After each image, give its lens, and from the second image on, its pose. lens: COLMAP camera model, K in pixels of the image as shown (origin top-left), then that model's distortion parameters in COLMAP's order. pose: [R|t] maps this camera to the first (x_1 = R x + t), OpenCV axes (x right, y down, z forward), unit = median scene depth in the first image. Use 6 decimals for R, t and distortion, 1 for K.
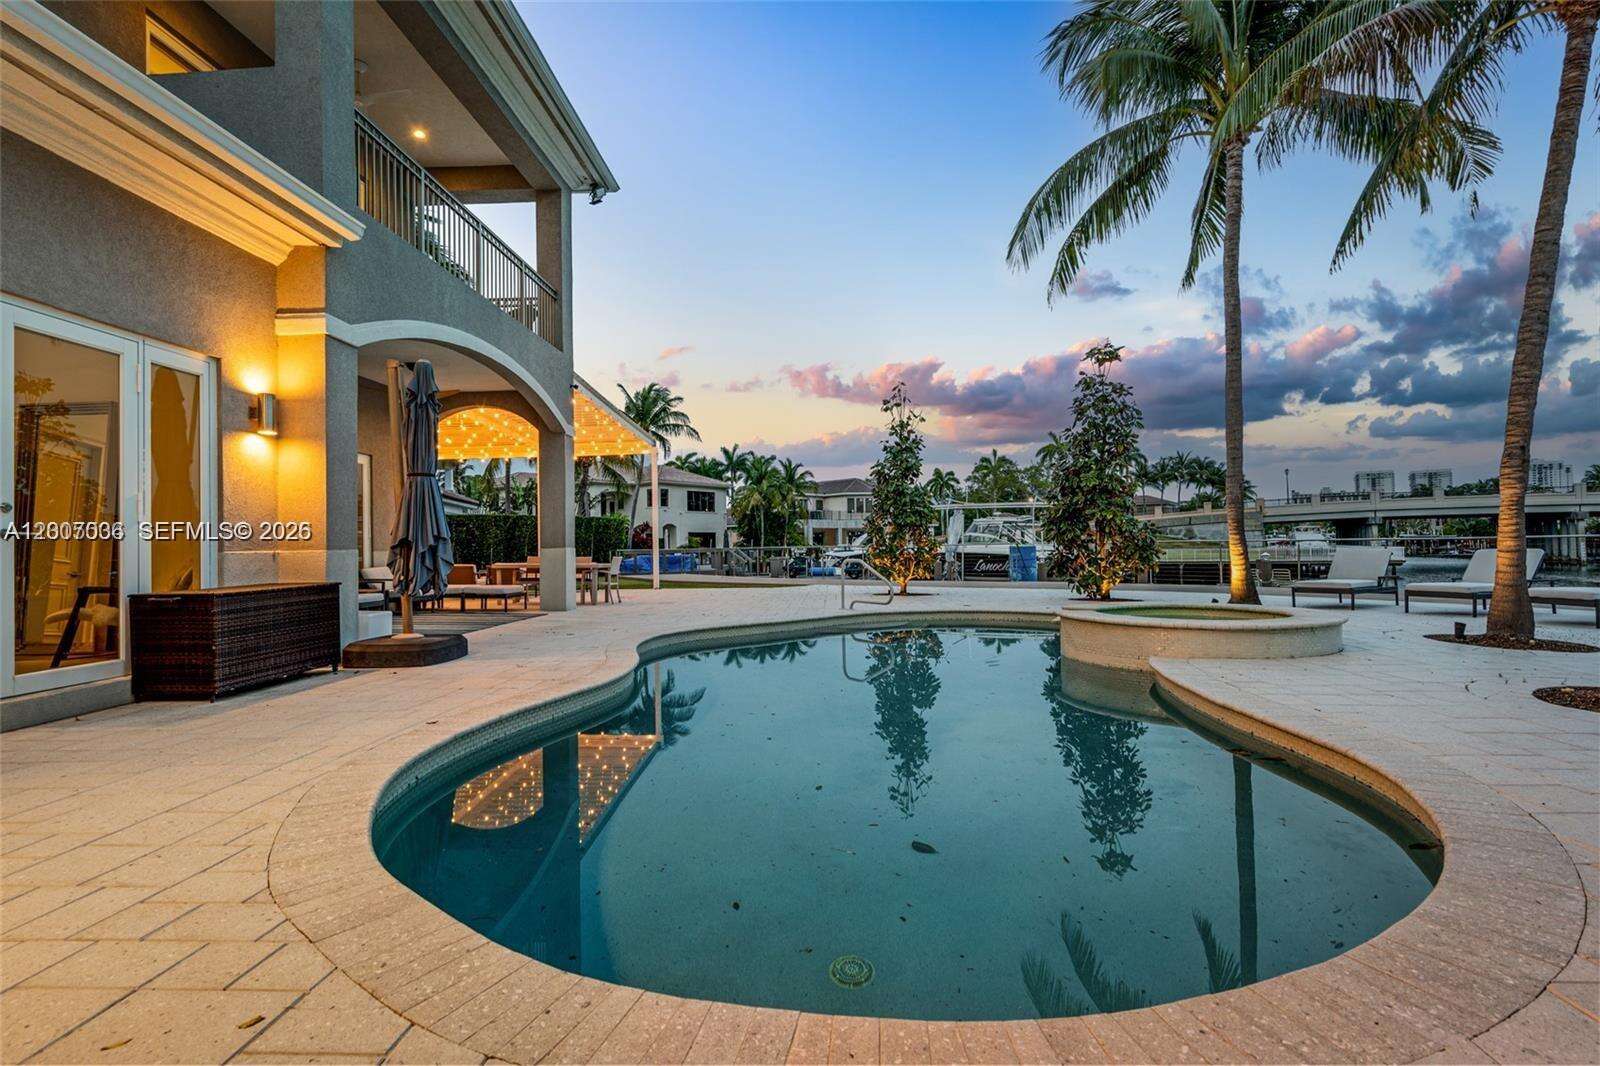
lens RADIAL K [[727.7, 0, 809.9], [0, 727.7, 539.4], [0, 0, 1]] dist [-0.004202, -0.000159]
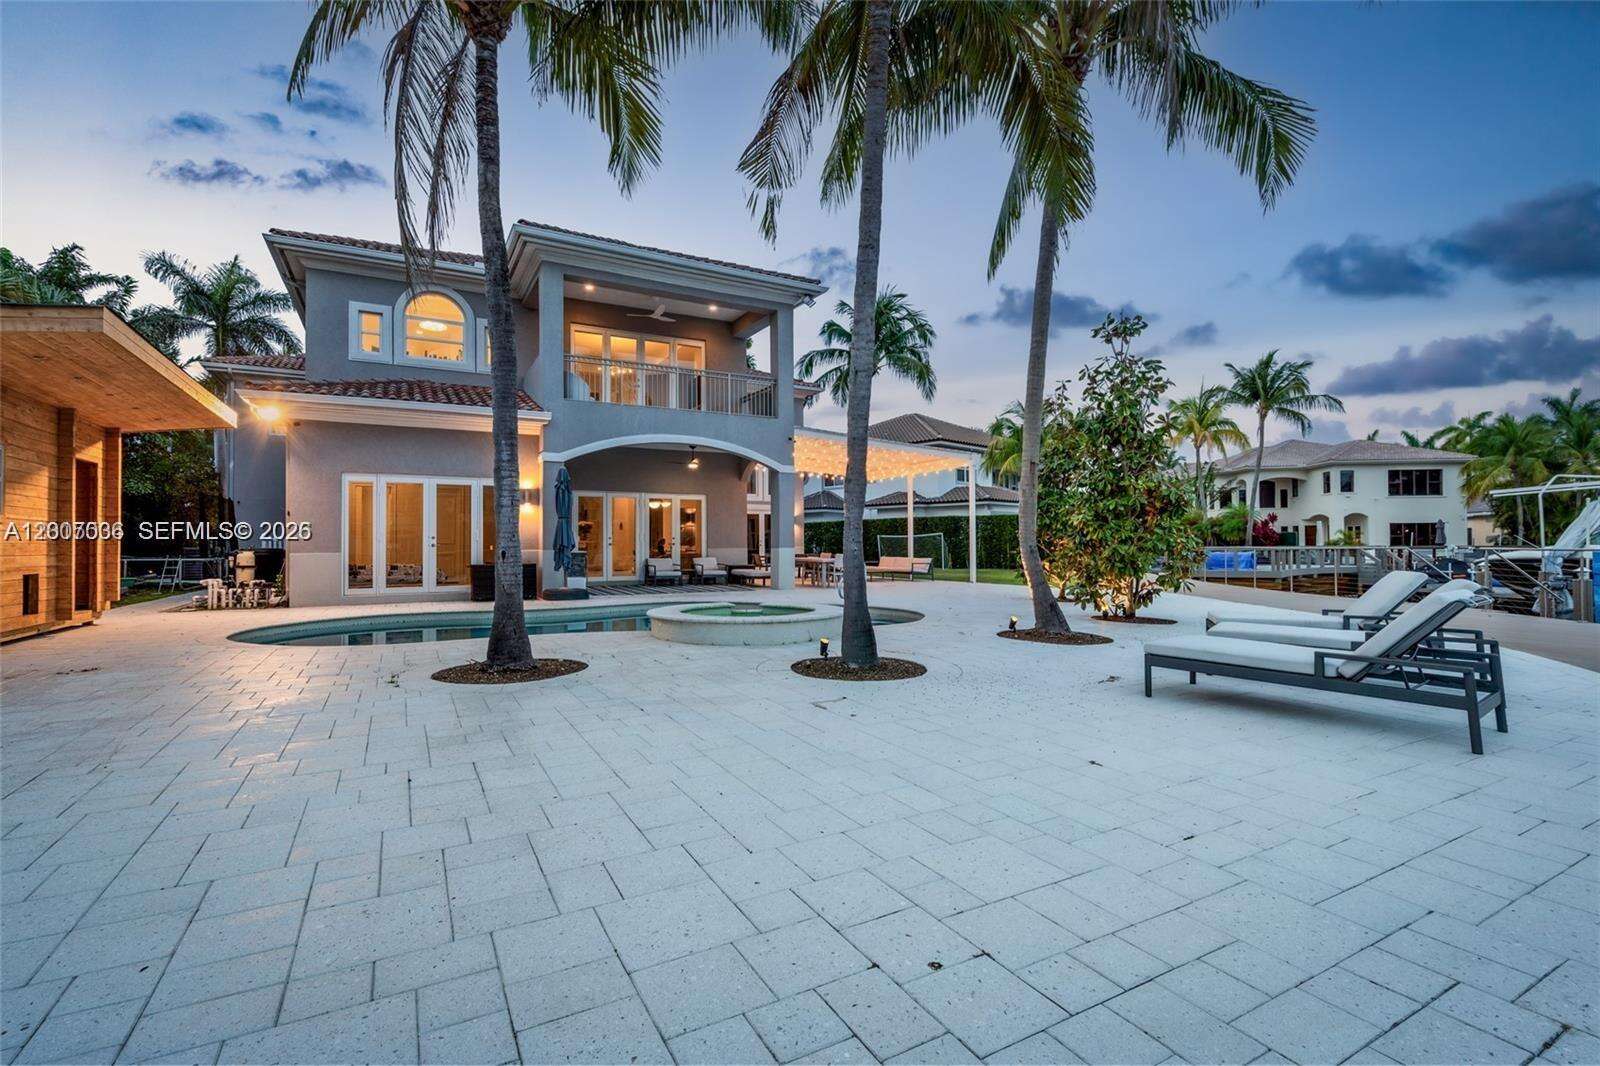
lens RADIAL K [[727.7, 0, 792.9], [0, 727.7, 538.1], [0, 0, 1]] dist [-0.004202, -0.000159]
pose [[0.502385, 0.002683, -0.864640, 0.778598], [0.006384, 0.999956, 0.006812, -0.015229], [0.864621, -0.008942, 0.502346, 0.209077]]
